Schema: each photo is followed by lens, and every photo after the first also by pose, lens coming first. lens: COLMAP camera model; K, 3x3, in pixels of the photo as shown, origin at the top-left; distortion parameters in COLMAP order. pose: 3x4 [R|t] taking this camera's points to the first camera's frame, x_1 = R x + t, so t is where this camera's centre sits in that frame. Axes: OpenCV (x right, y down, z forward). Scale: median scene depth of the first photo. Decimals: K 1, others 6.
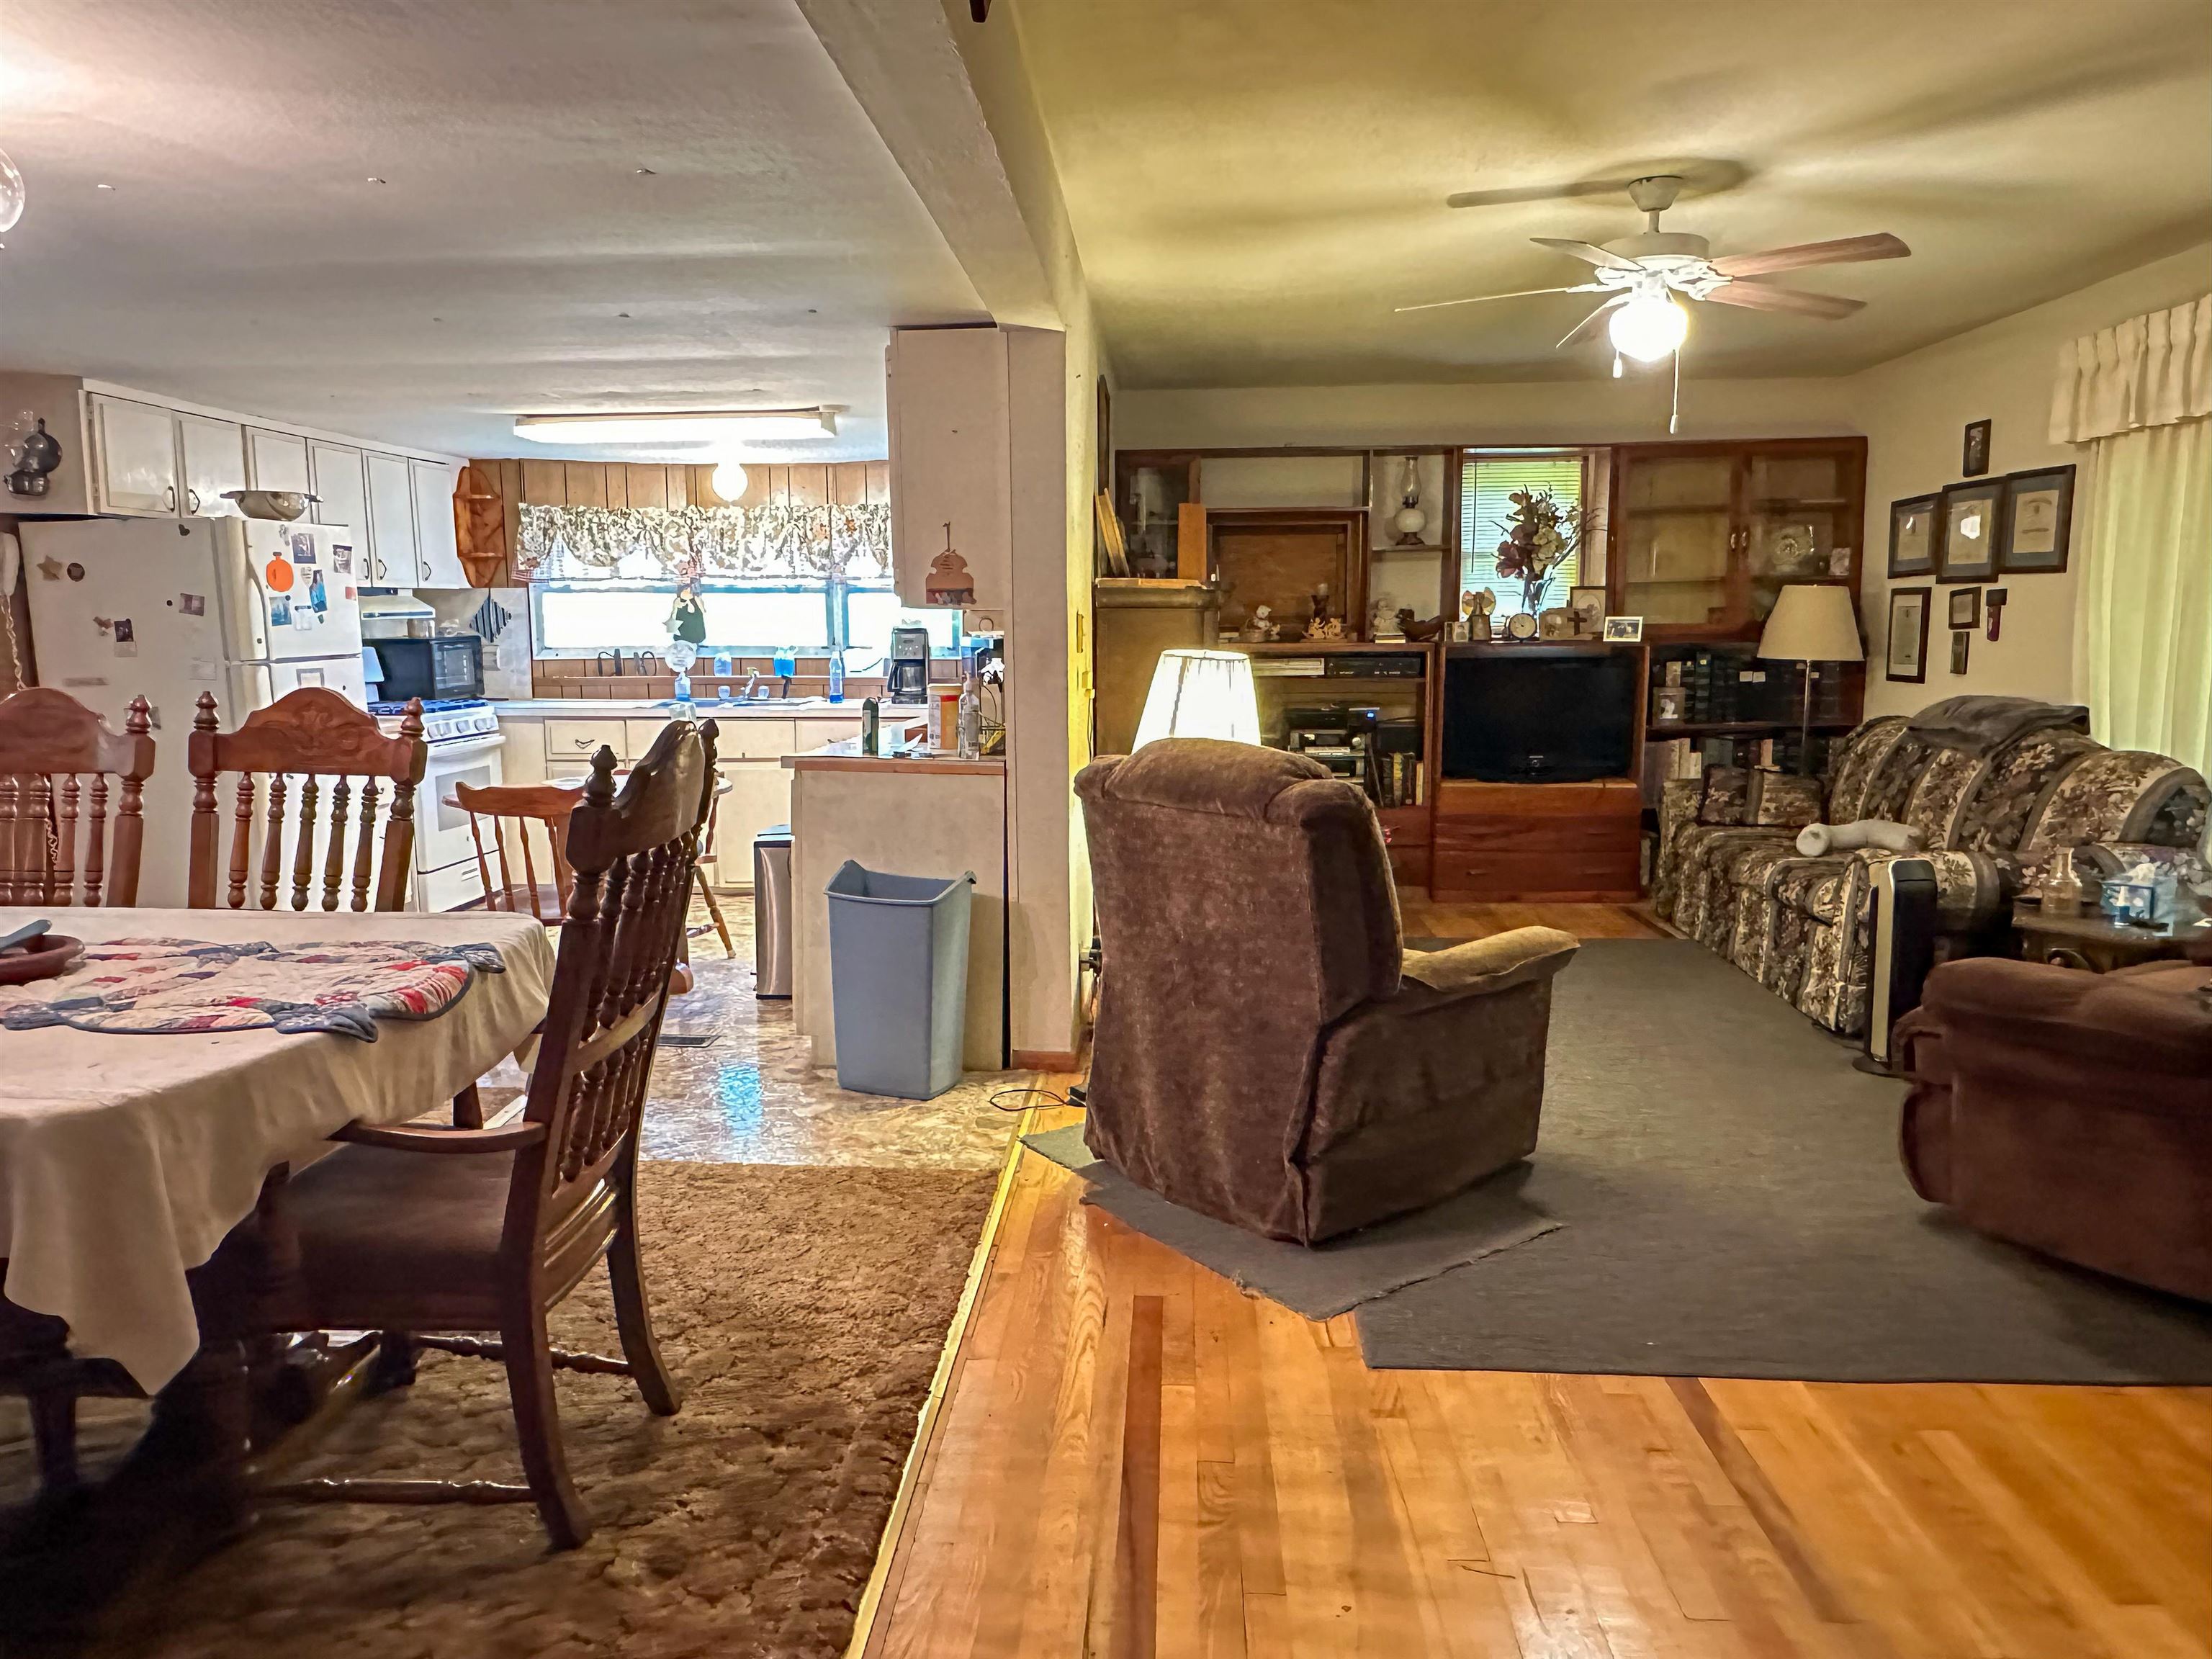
lens RADIAL K [[1466.3, 0, 1093.3], [0, 1466.3, 821.1], [0, 0, 1]] dist [-0.006814, 0.001061]
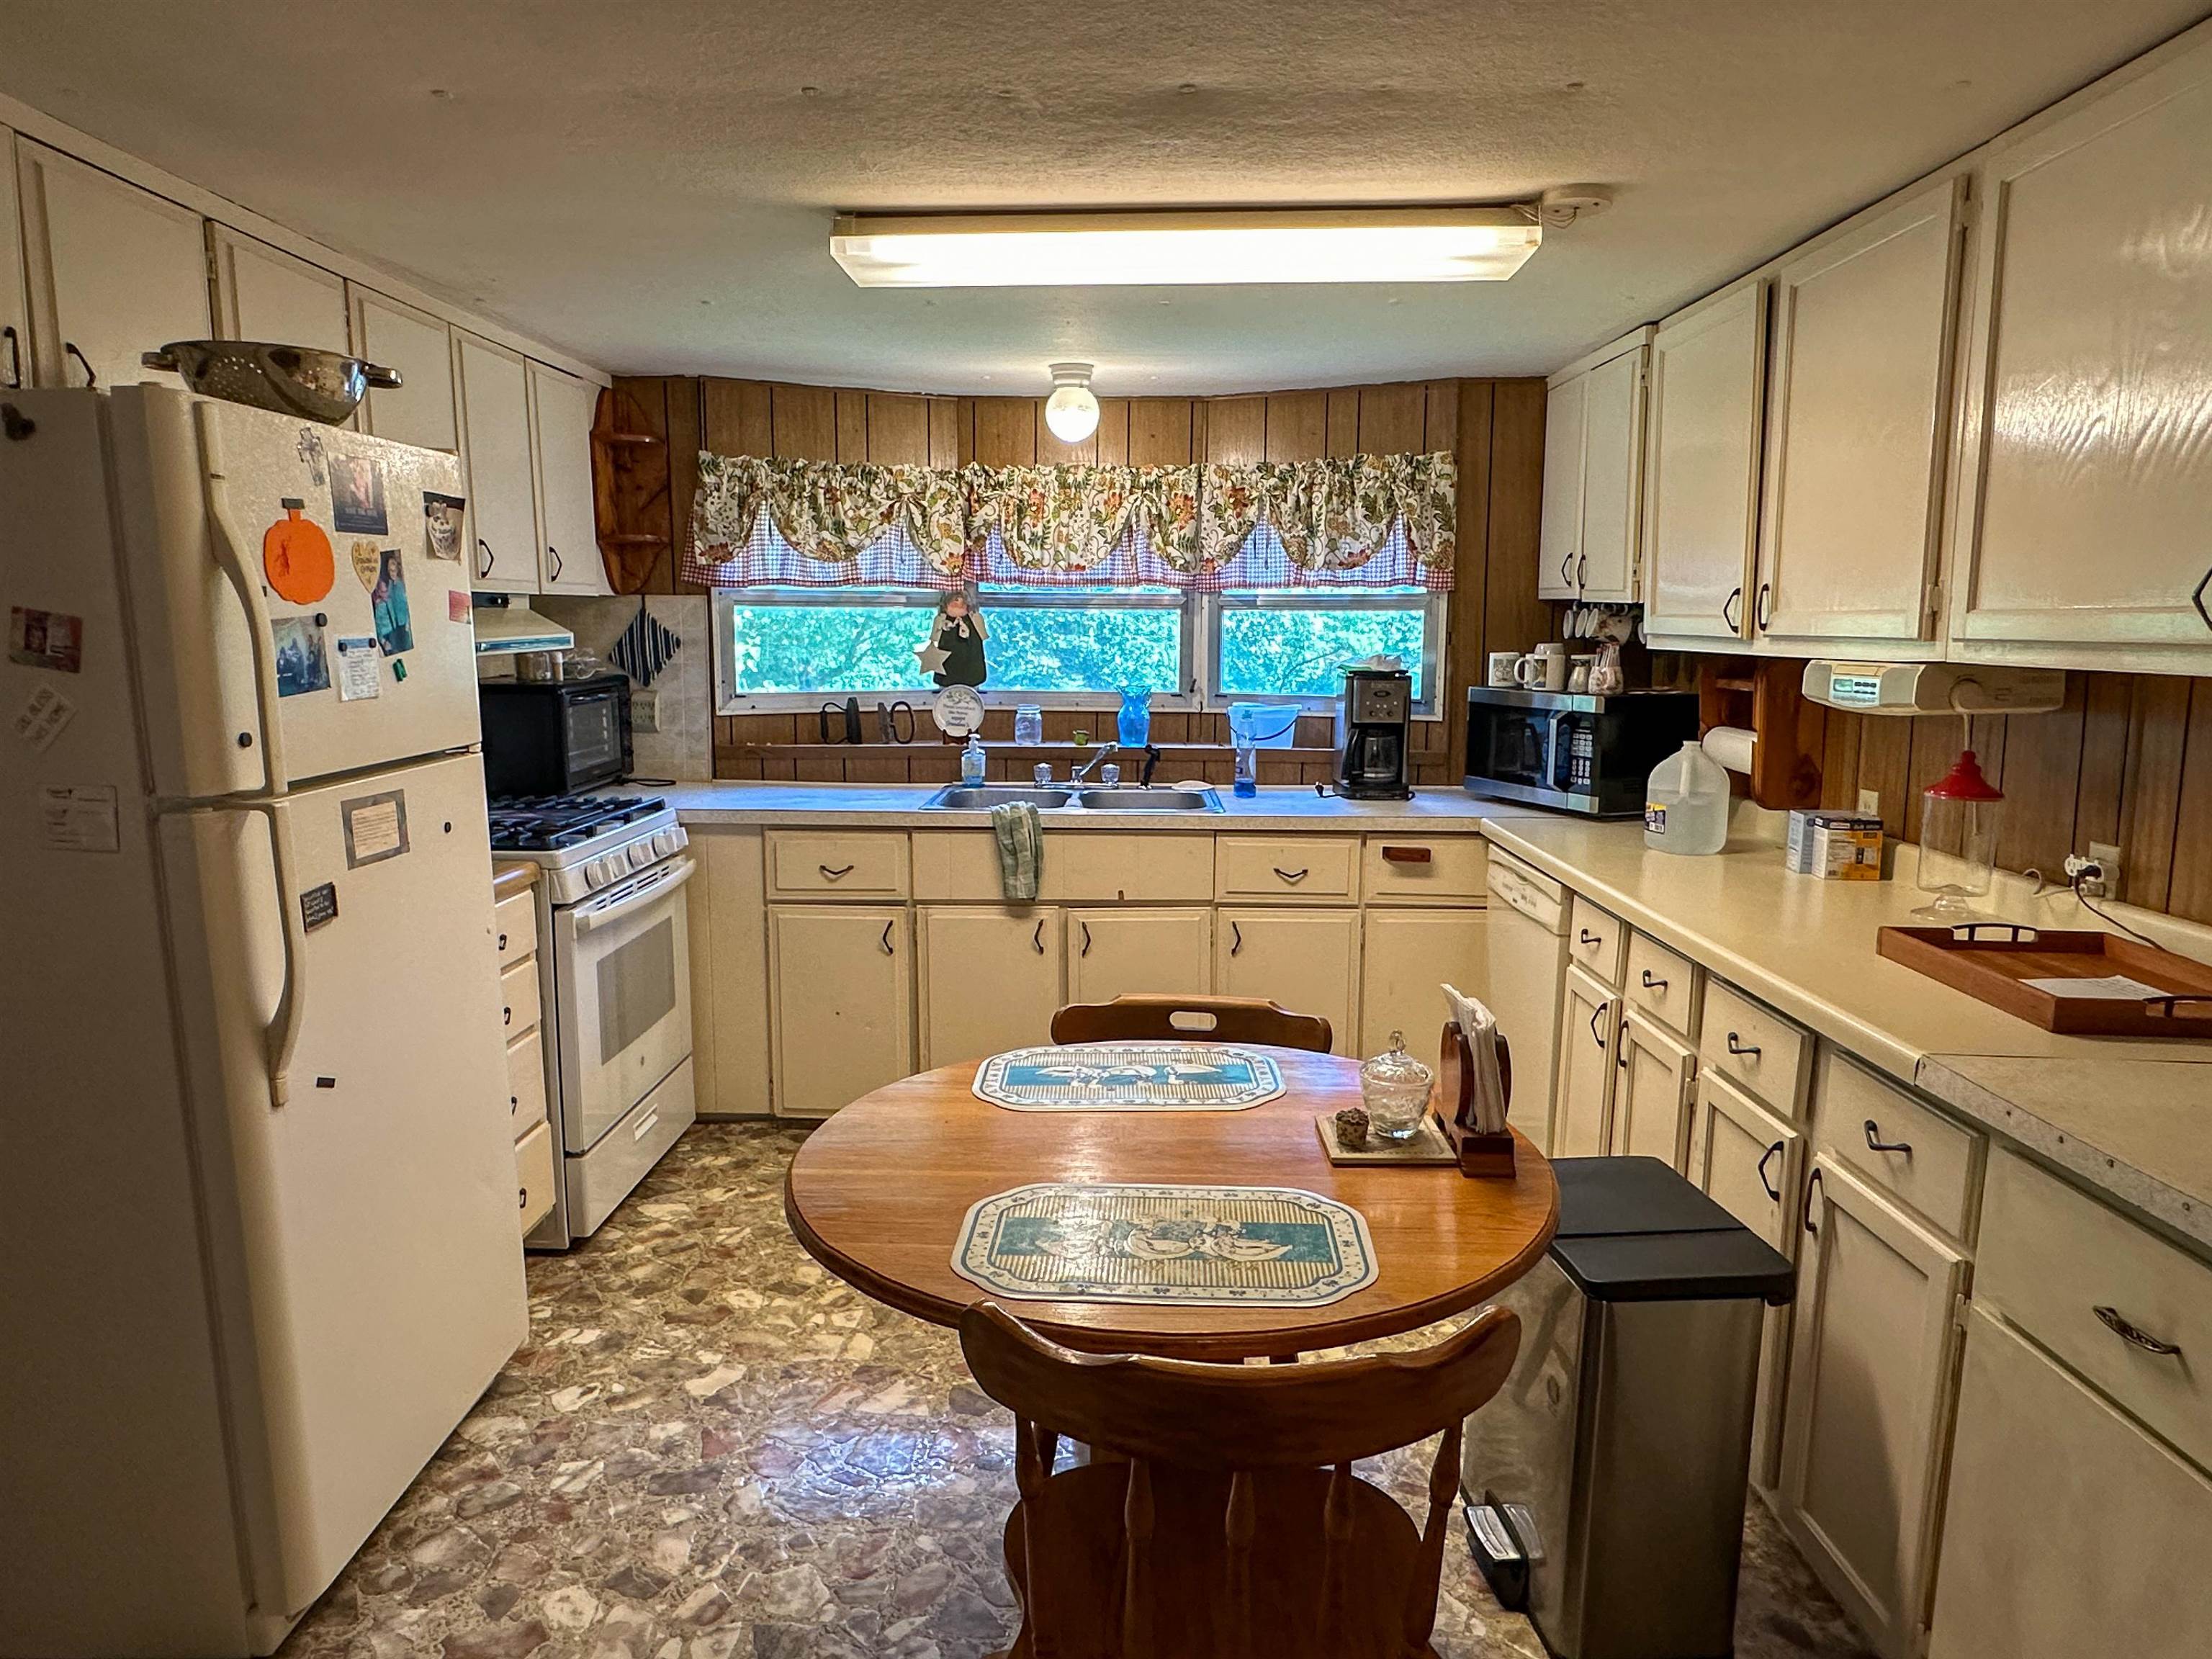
lens RADIAL K [[1363.3, 0, 1090.7], [0, 1363.3, 823.8], [0, 0, 1]] dist [-0.003461, -0.001163]
pose [[0.999400, 0.003292, 0.034487, -0.277364], [-0.003543, 0.999968, 0.007233, -0.078811], [-0.034462, -0.007350, 0.999379, 0.488986]]
